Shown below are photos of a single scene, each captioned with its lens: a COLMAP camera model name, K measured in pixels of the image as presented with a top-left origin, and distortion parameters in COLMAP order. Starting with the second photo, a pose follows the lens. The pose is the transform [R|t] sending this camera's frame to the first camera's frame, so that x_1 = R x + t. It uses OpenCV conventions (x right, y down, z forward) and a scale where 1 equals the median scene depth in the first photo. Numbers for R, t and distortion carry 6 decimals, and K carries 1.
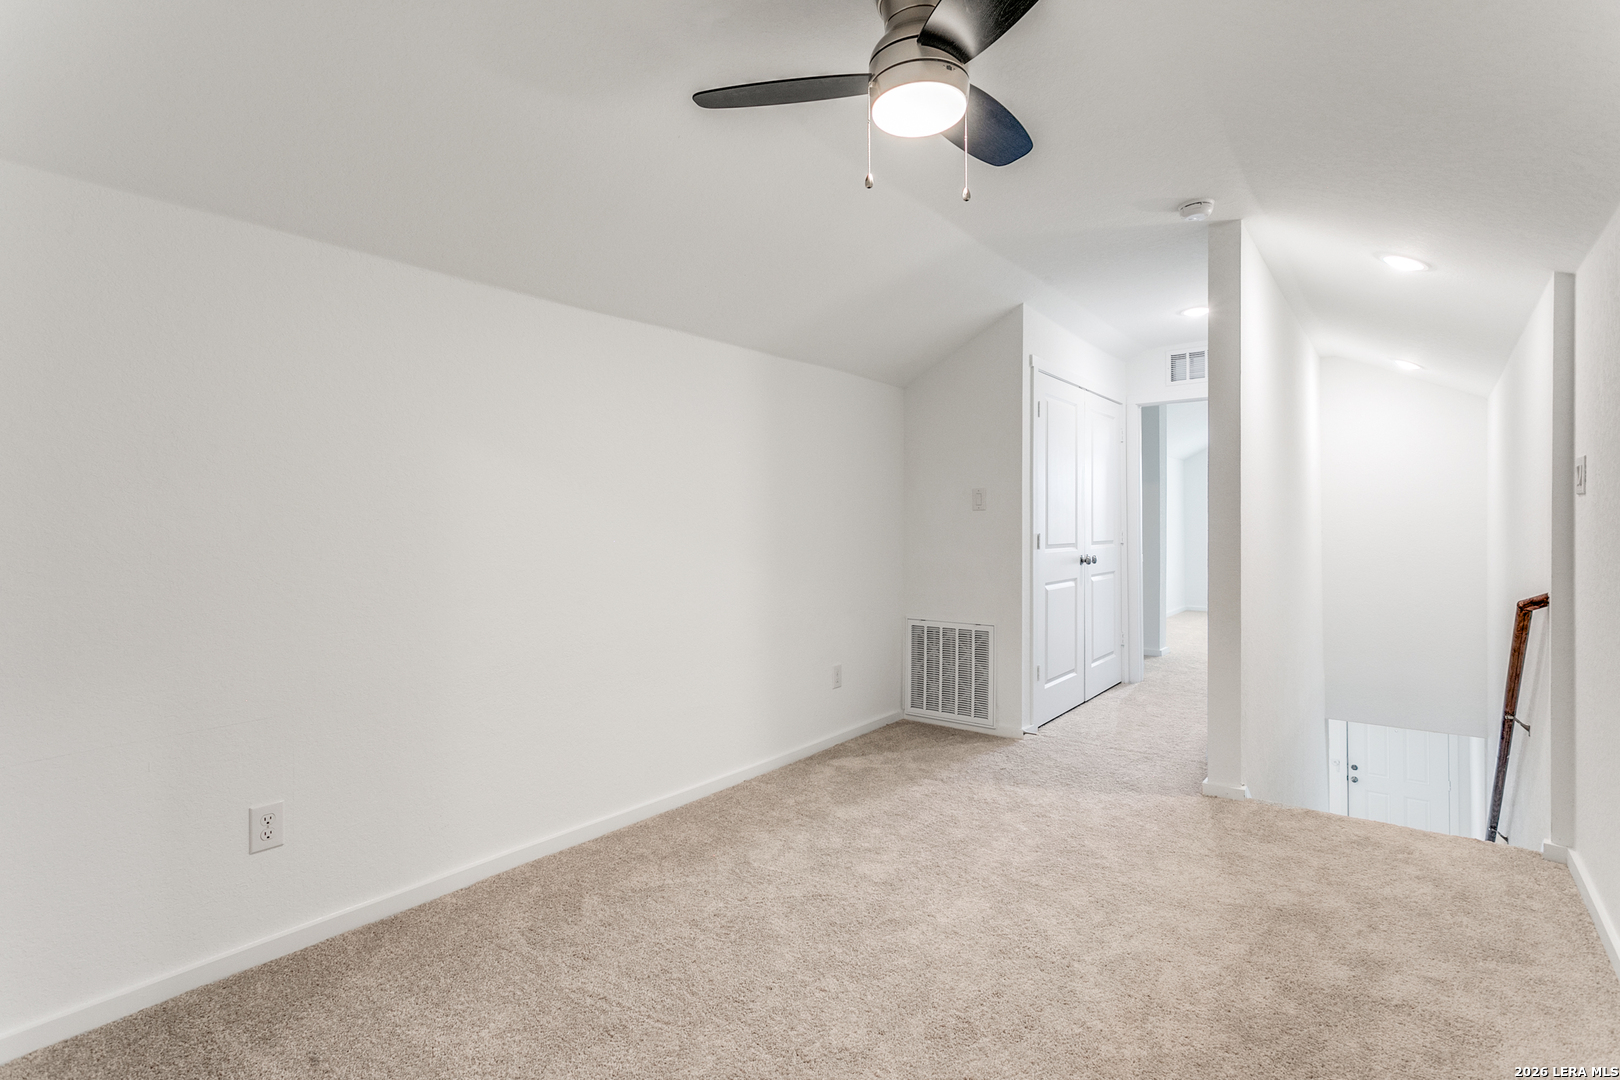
lens RADIAL K [[786.9, 0, 802.4], [0, 786.9, 532.0], [0, 0, 1]] dist [0.001789, 0.000856]
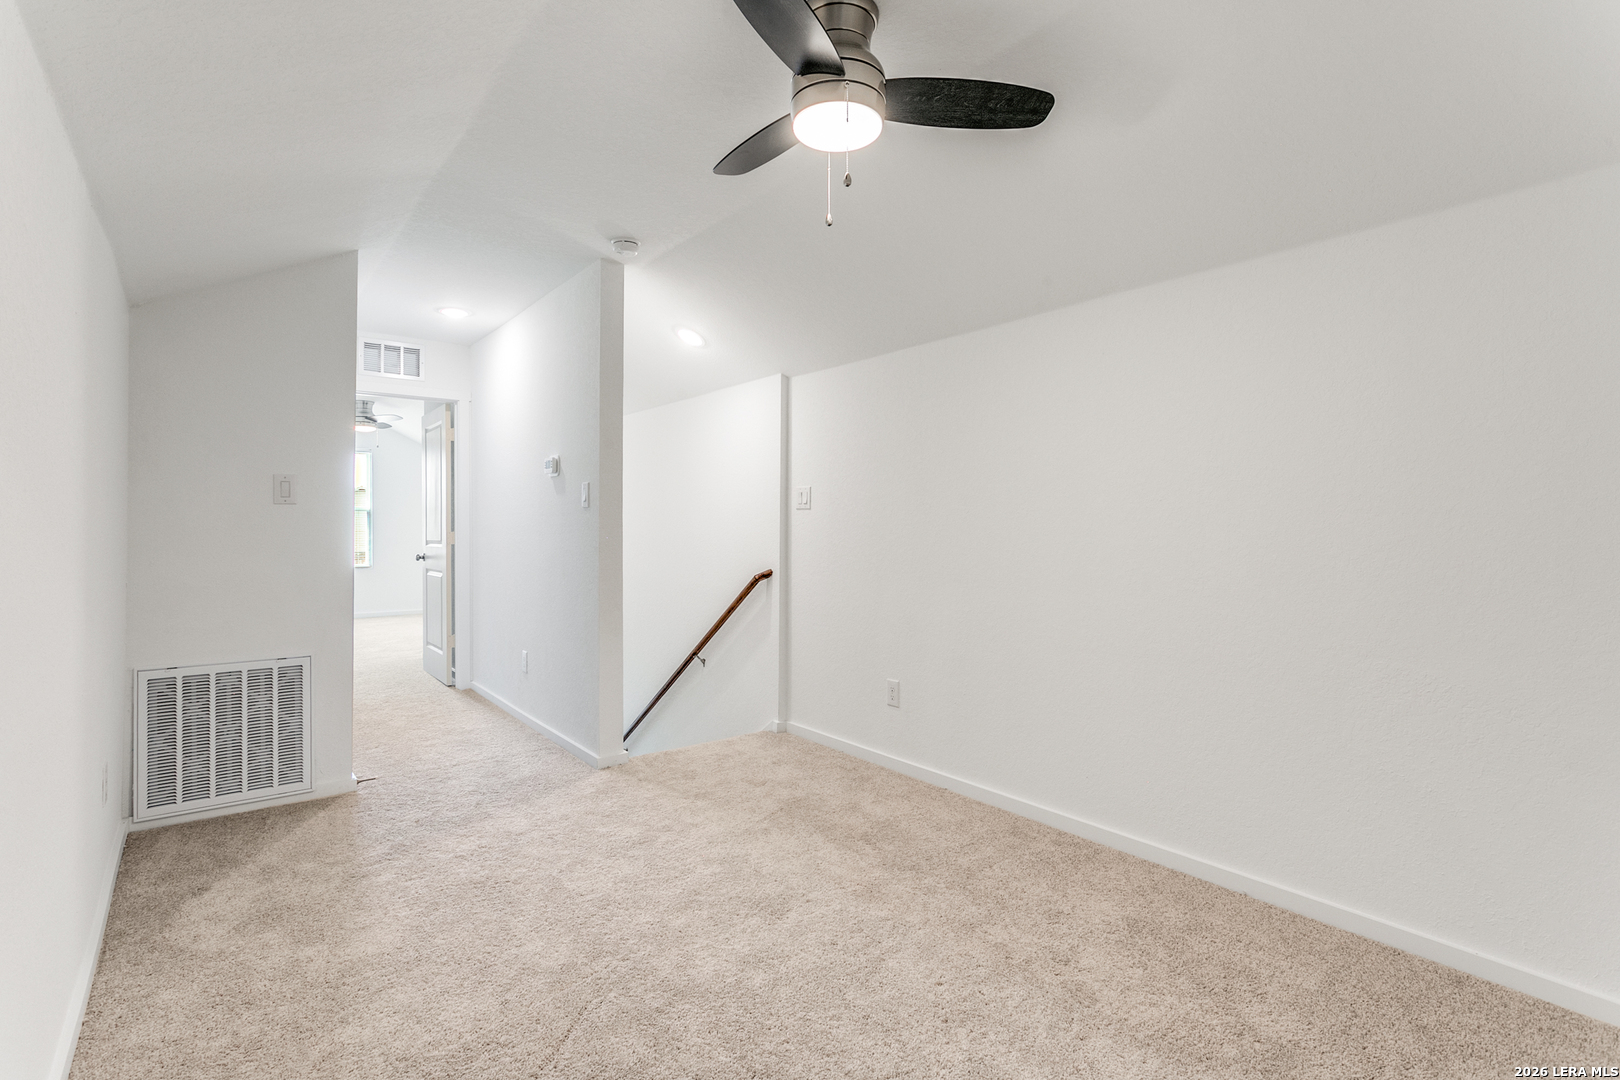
lens RADIAL K [[786.9, 0, 808.0], [0, 786.9, 539.2], [0, 0, 1]] dist [0.001789, 0.000856]
pose [[0.226641, -0.003171, 0.973973, -0.382592], [0.010048, 0.999949, 0.000917, 0.009894], [-0.973926, 0.009579, 0.226662, 0.350767]]
